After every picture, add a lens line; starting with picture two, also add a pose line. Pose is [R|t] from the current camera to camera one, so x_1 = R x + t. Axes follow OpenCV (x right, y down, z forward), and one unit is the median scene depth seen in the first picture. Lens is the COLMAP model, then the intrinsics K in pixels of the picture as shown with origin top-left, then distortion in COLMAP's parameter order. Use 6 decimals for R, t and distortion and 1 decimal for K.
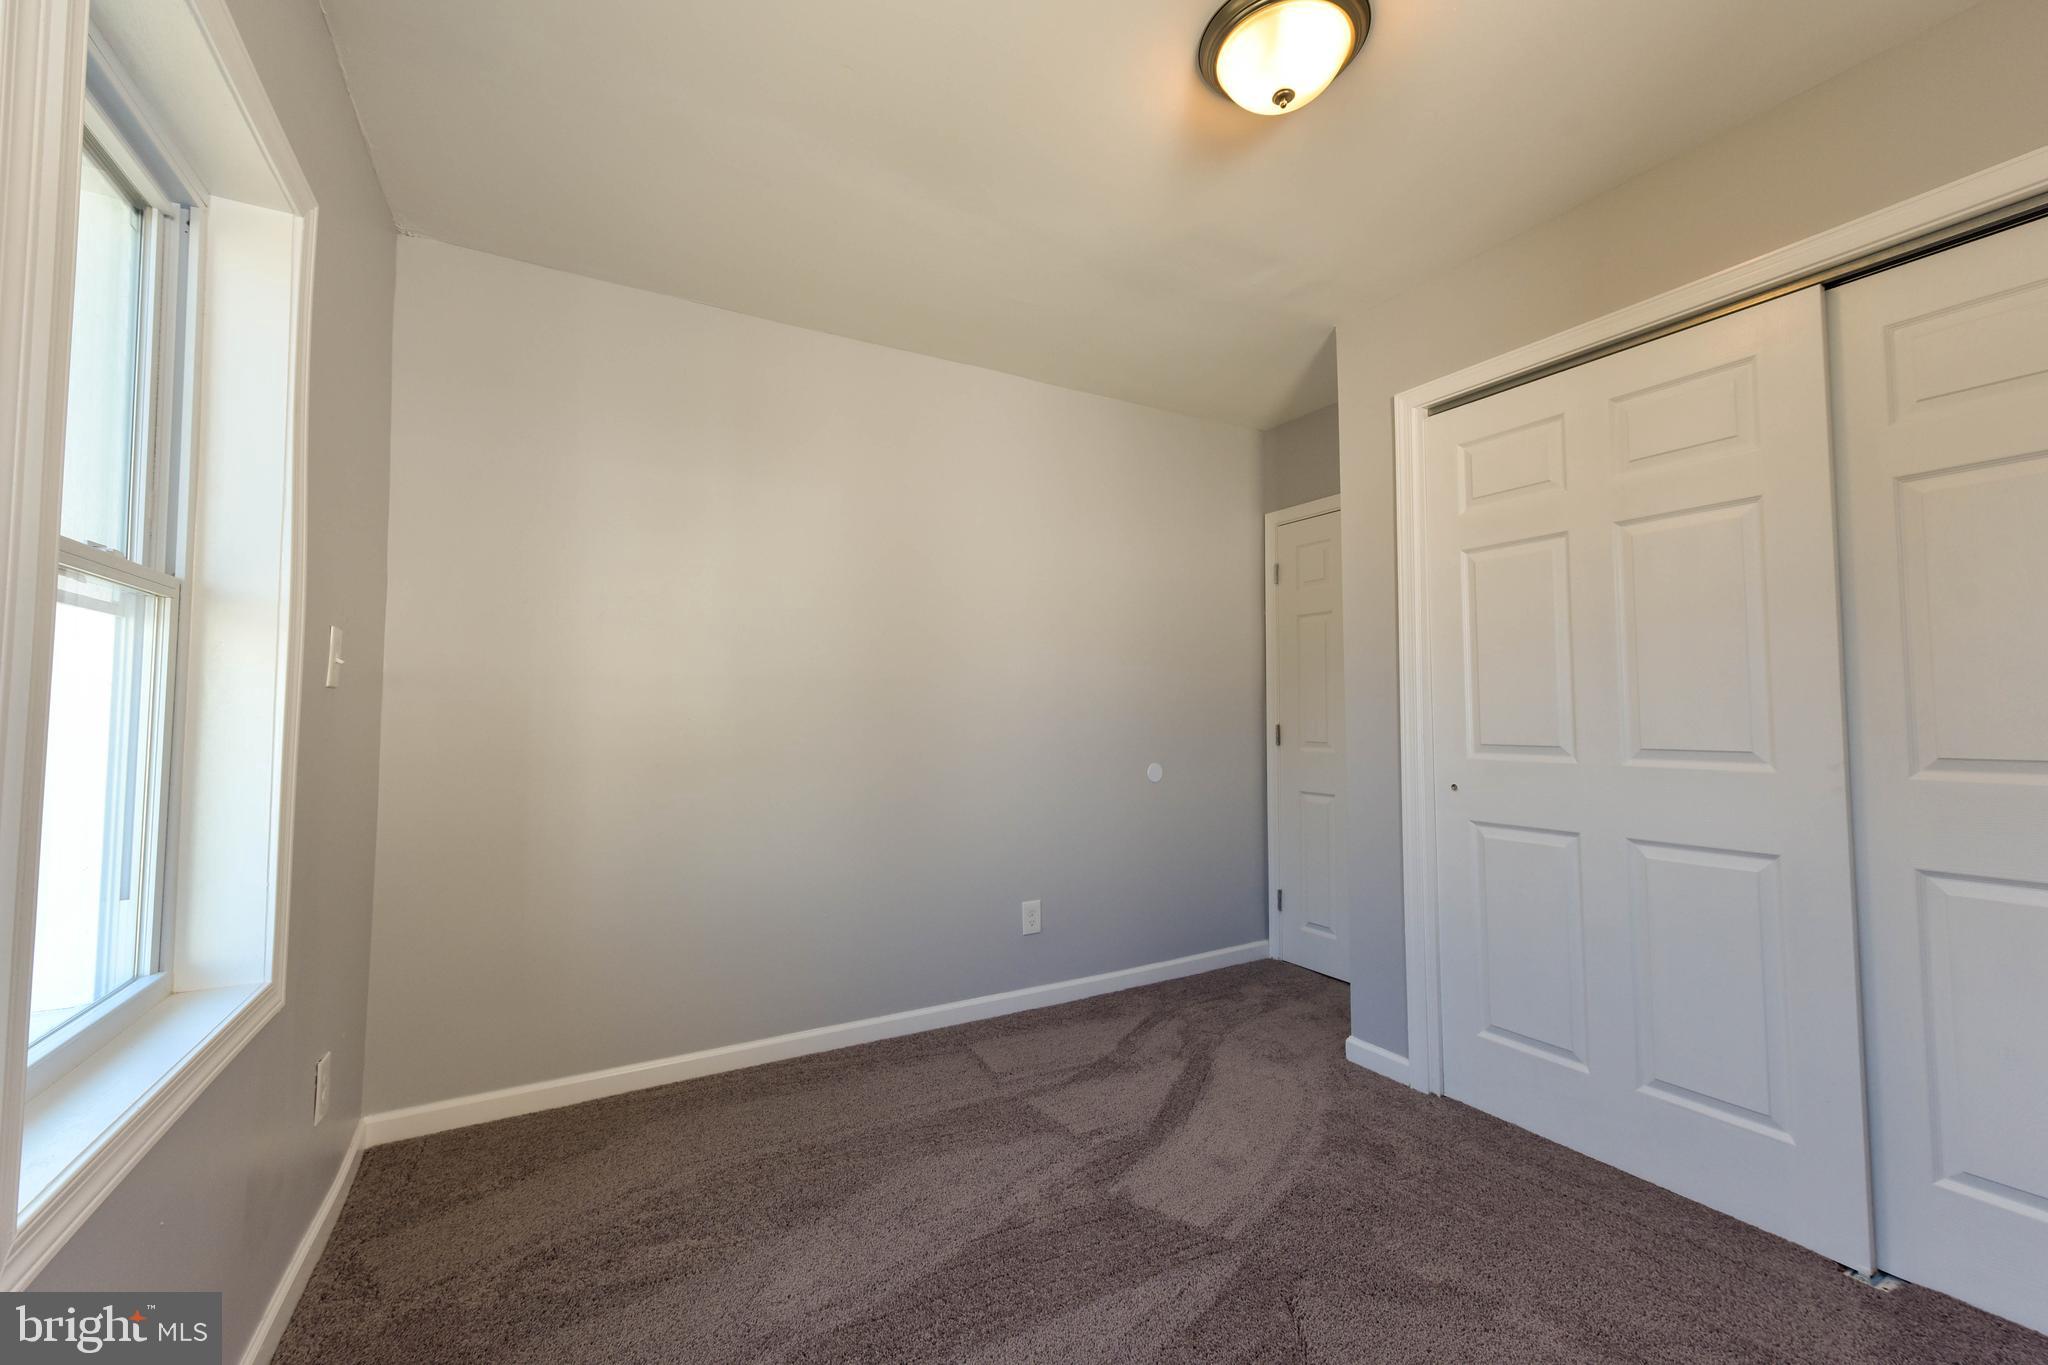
lens RADIAL K [[857.3, 0, 1024.0], [0, 857.3, 682.5], [0, 0, 1]] dist [0.007088, -0.000082]
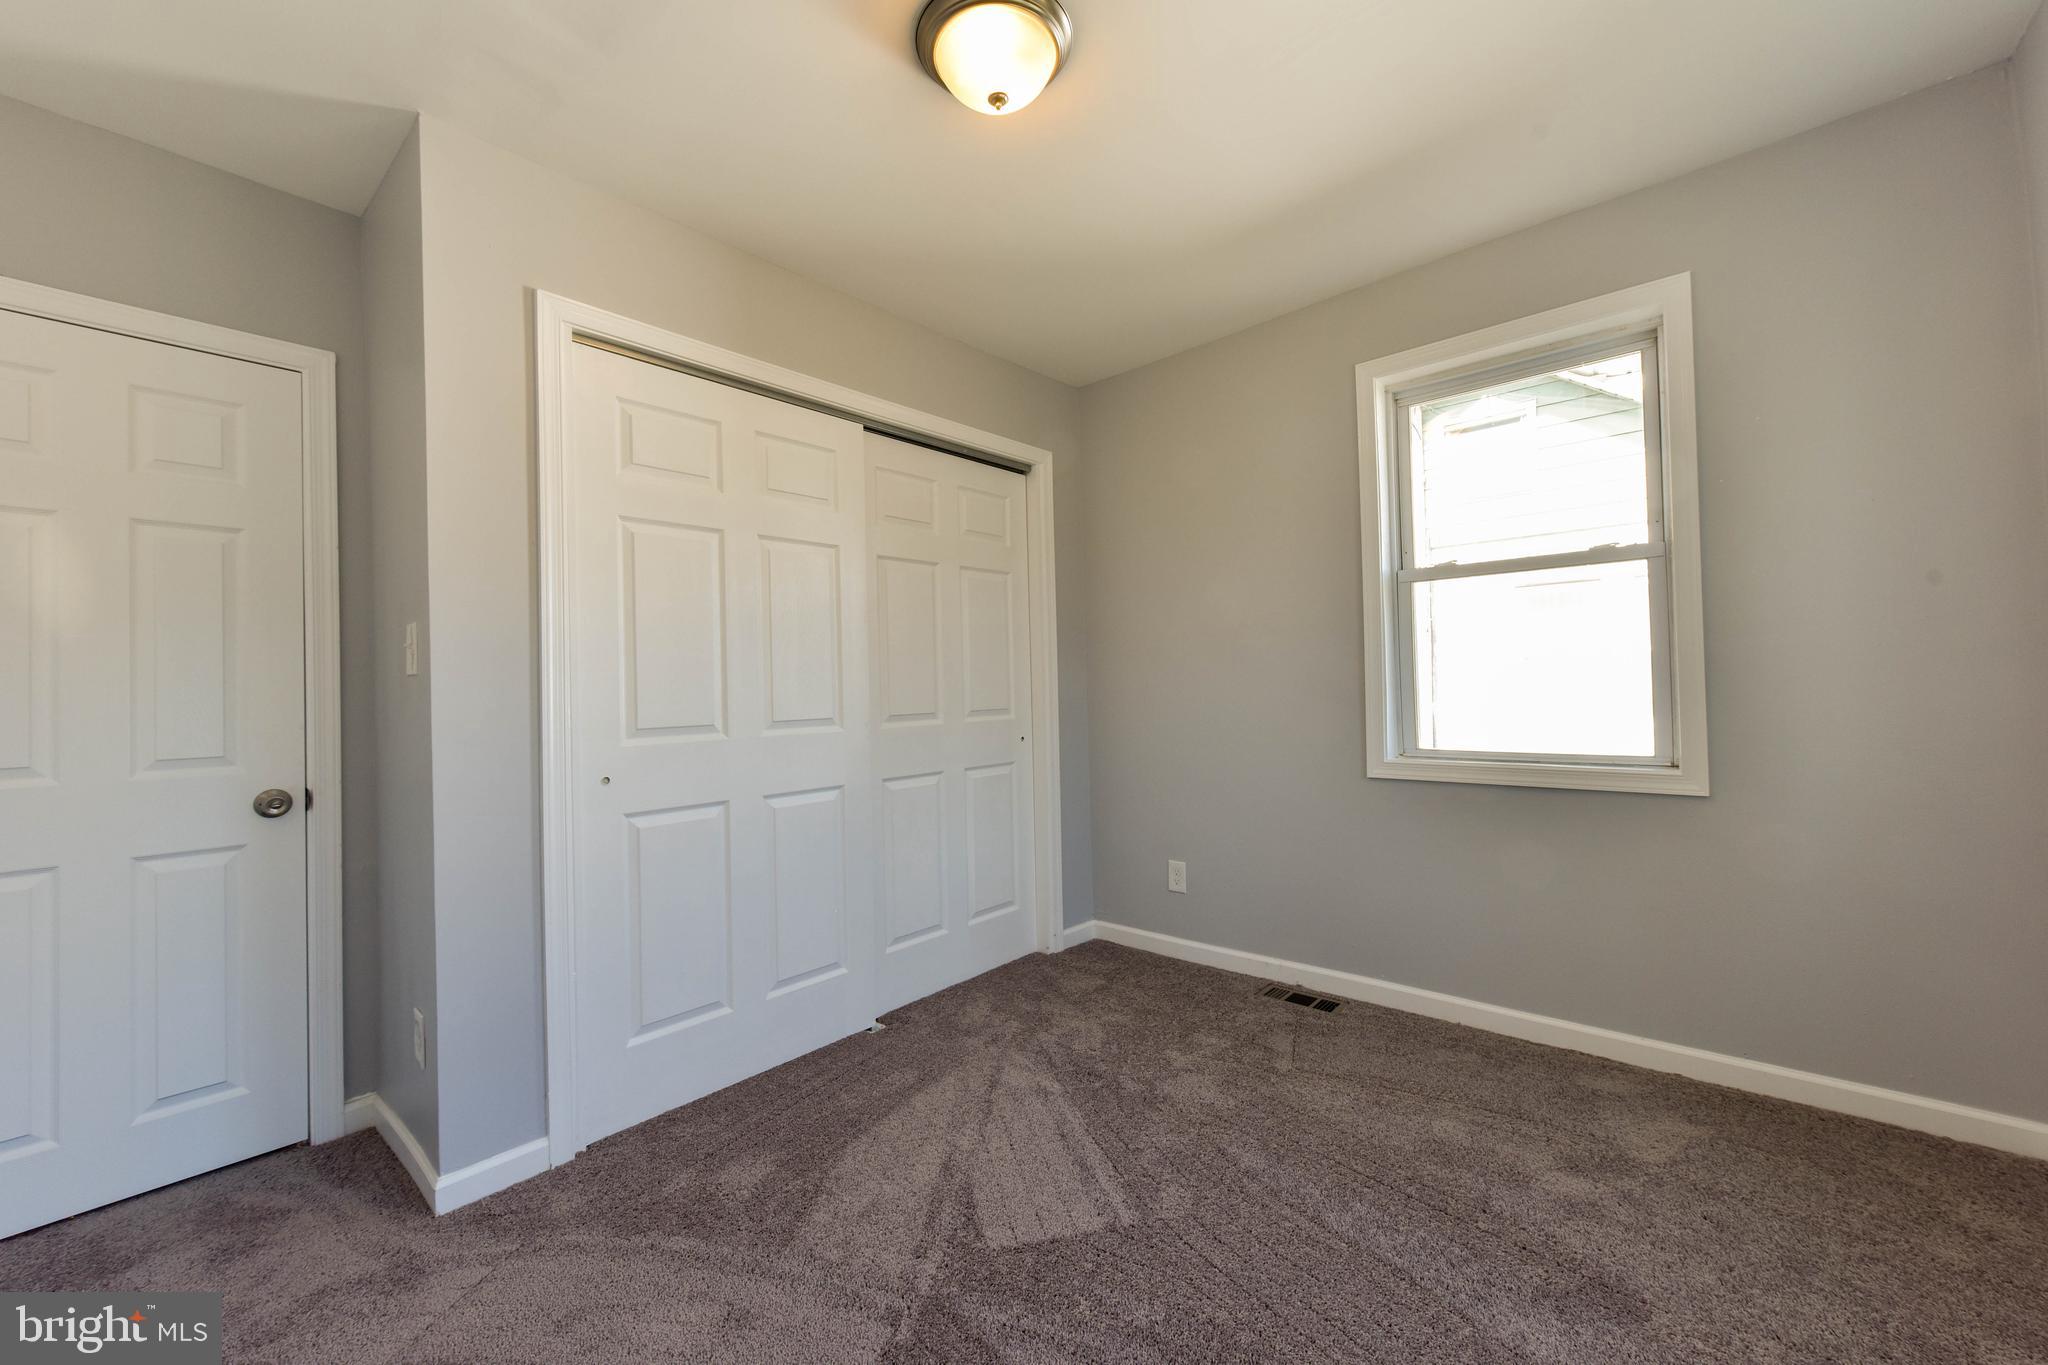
lens RADIAL K [[825.6, 0, 1024.0], [0, 825.6, 682.5], [0, 0, 1]] dist [0.009919, -0.000299]
pose [[-0.343296, 0.018444, 0.939046, -0.460423], [-0.007653, 0.999719, -0.022434, 0.038687], [-0.939196, -0.014888, -0.343059, 0.924018]]
